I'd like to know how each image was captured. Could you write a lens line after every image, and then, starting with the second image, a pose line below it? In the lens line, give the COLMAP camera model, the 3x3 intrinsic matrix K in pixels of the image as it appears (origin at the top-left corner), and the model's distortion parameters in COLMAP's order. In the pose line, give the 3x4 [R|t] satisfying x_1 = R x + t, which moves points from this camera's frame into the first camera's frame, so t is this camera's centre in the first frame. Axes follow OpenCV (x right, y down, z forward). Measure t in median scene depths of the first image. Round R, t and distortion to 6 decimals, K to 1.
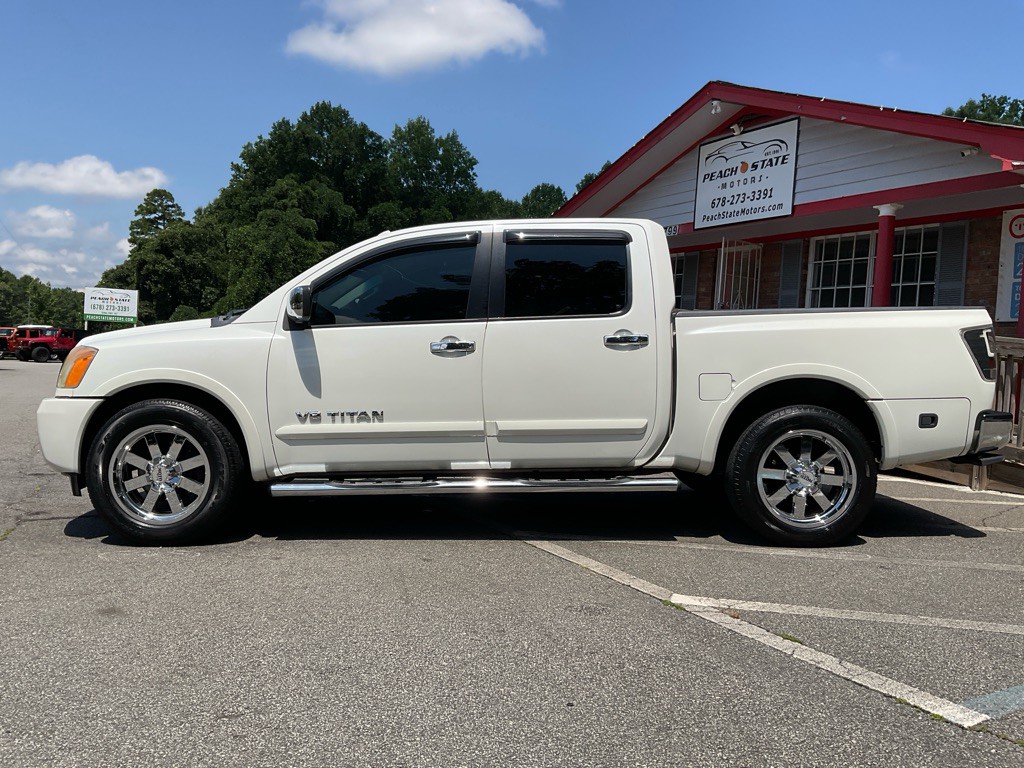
lens RADIAL K [[863.8, 0, 512.0], [0, 863.8, 384.0], [0, 0, 1]] dist [0.022787, -0.006996]
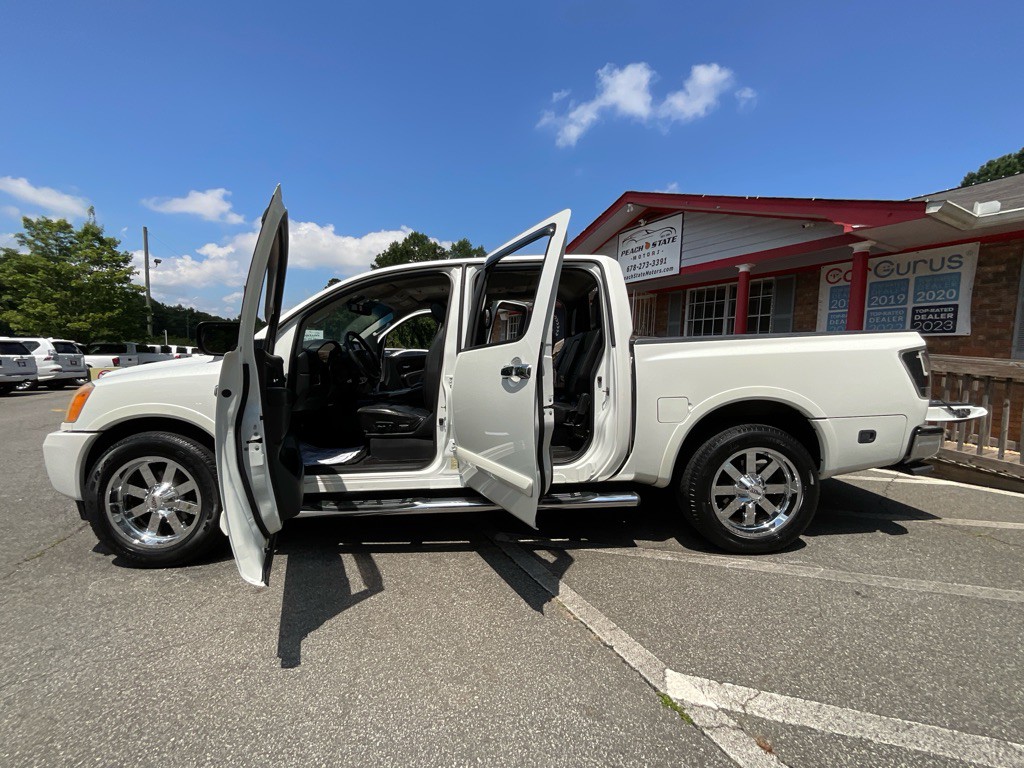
lens RADIAL K [[429.3, 0, 512.0], [0, 429.3, 384.0], [0, 0, 1]] dist [0.013517, 0.000015]
pose [[0.999798, -0.019107, -0.006198, 0.019119], [0.019266, 0.999460, 0.026610, -0.022651], [0.005686, -0.026724, 0.999627, 0.226881]]
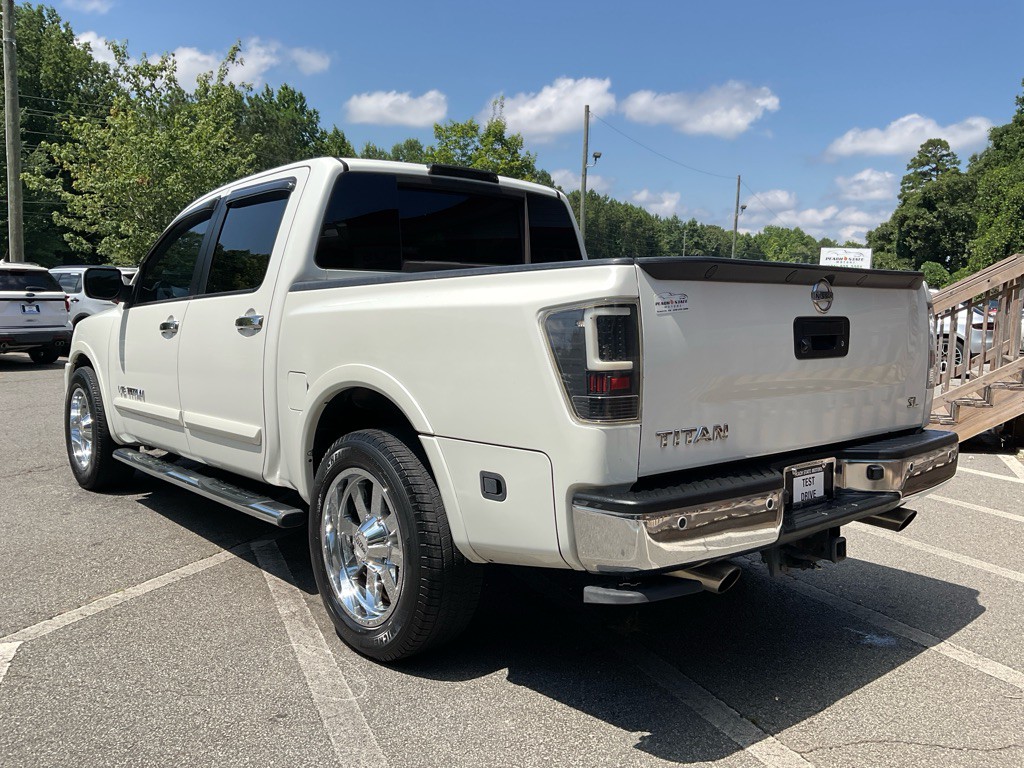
lens RADIAL K [[863.8, 0, 512.0], [0, 863.8, 384.0], [0, 0, 1]] dist [0.022787, -0.006996]
pose [[0.645135, 0.068261, -0.761013, 0.433121], [-0.031412, 0.997529, 0.062847, -0.025369], [0.763422, -0.016640, 0.645685, 0.334587]]
